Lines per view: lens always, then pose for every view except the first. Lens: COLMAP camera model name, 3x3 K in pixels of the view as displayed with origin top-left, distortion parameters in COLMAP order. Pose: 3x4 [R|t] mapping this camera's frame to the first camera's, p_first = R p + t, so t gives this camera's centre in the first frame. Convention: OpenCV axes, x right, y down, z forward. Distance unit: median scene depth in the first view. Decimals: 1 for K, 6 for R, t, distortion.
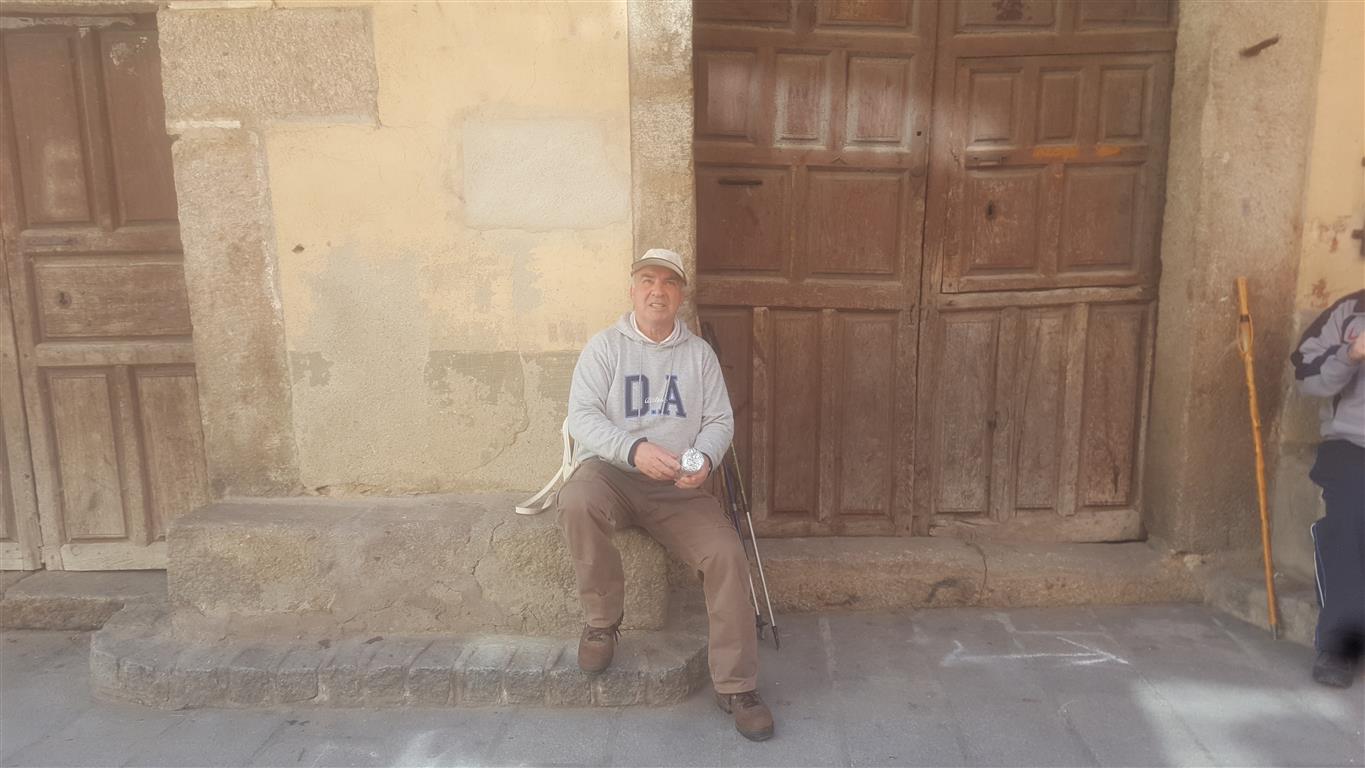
lens RADIAL K [[1009.0, 0, 692.9], [0, 1009.0, 395.1], [0, 0, 1]] dist [0.076727, -0.084340]
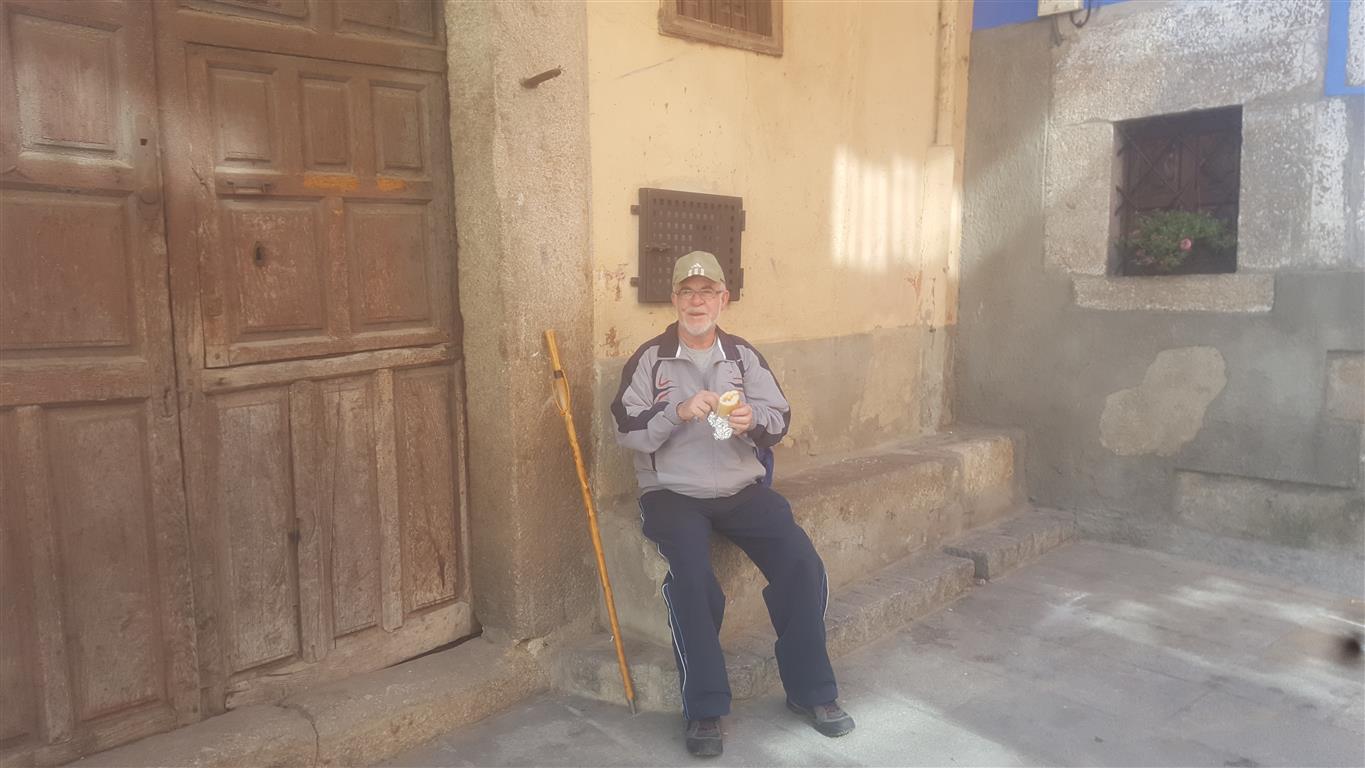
lens RADIAL K [[1009.0, 0, 666.0], [0, 1009.0, 401.7], [0, 0, 1]] dist [0.076727, -0.084340]
pose [[0.719649, -0.097330, 0.687482, -0.017419], [0.125948, 0.992000, 0.008601, -0.044325], [-0.682819, 0.080397, 0.726150, 0.269566]]
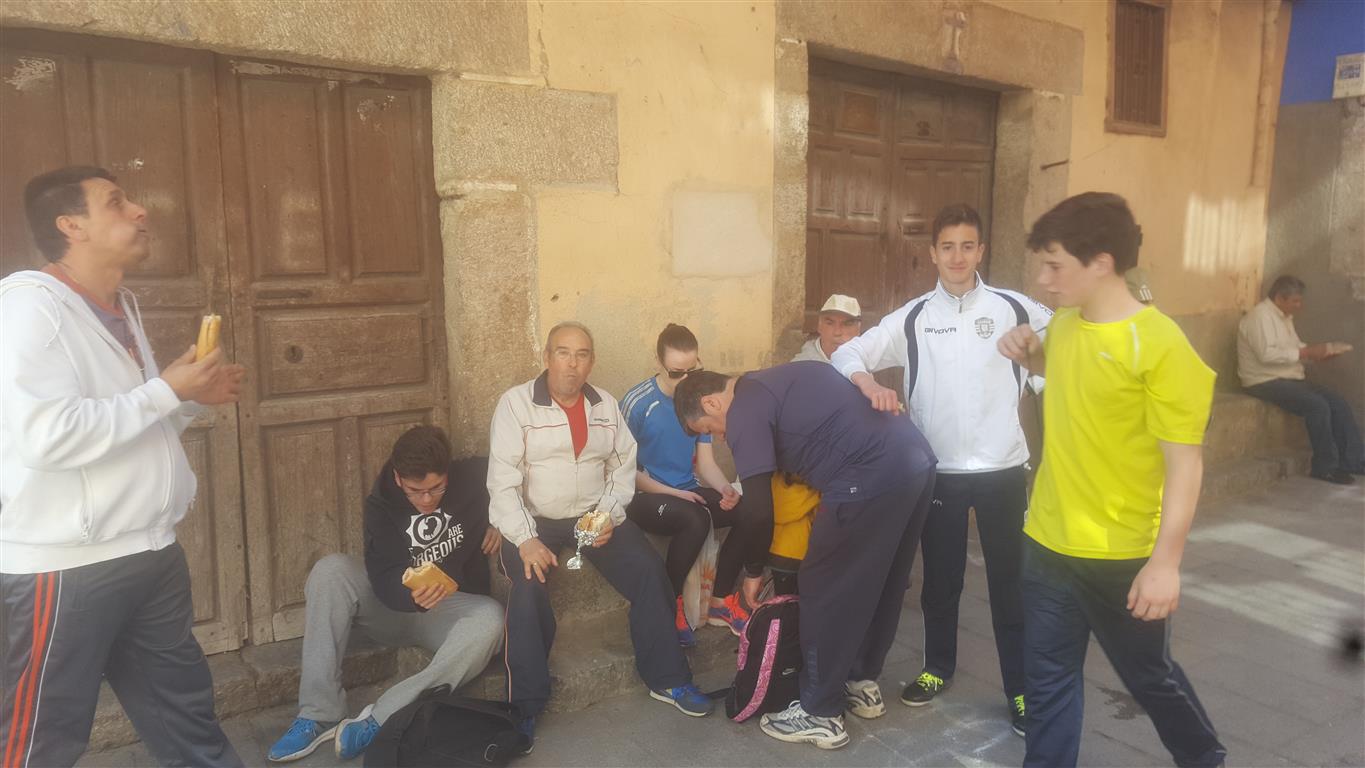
lens RADIAL K [[1009.0, 0, 675.3], [0, 1009.0, 397.6], [0, 0, 1]] dist [0.076727, -0.084340]
pose [[0.819022, -0.074186, 0.568945, -0.857031], [0.089838, 0.995956, 0.000539, -0.020032], [-0.566685, 0.050672, 0.822375, 0.006132]]
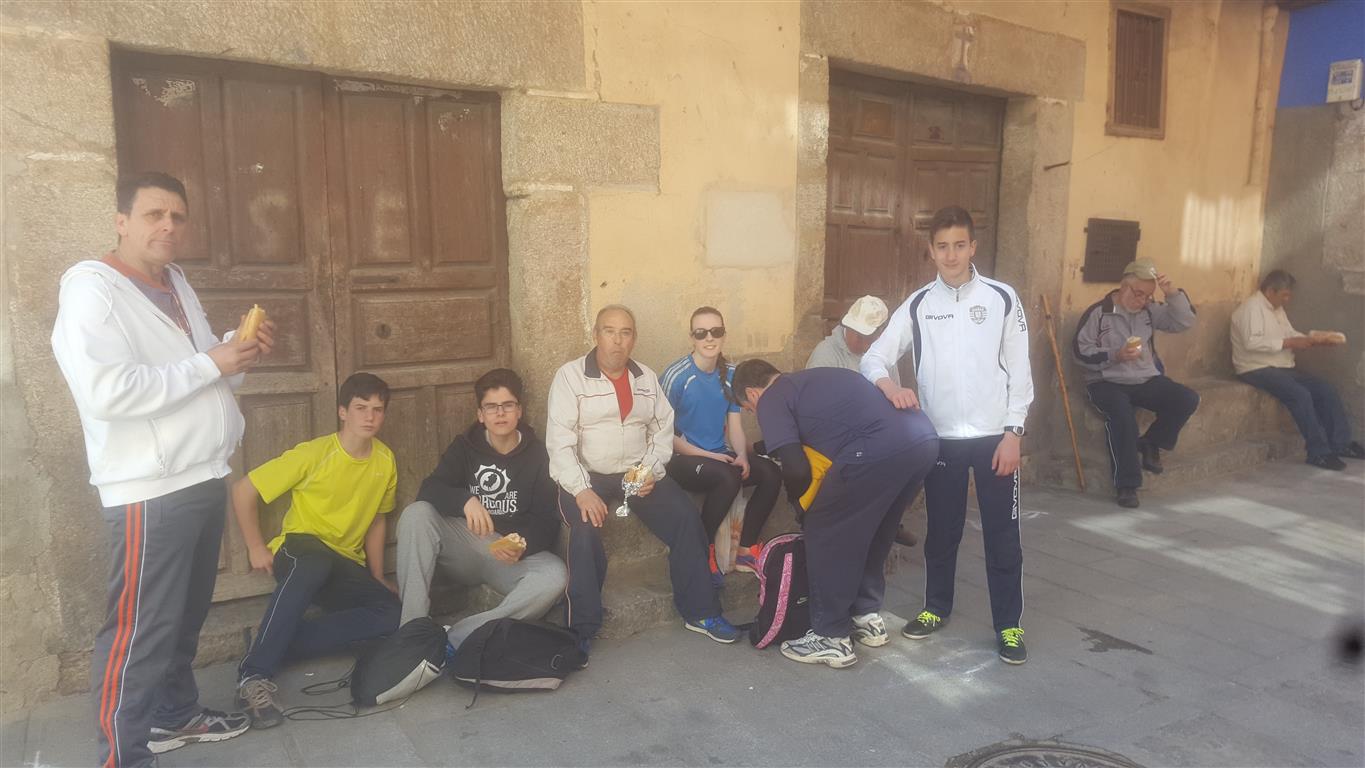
lens RADIAL K [[1009.0, 0, 670.5], [0, 1009.0, 396.5], [0, 0, 1]] dist [0.076727, -0.084340]
pose [[0.833057, -0.070608, 0.548663, -0.955920], [0.081320, 0.996676, 0.004791, -0.000700], [-0.547178, 0.040626, 0.836030, -0.105507]]
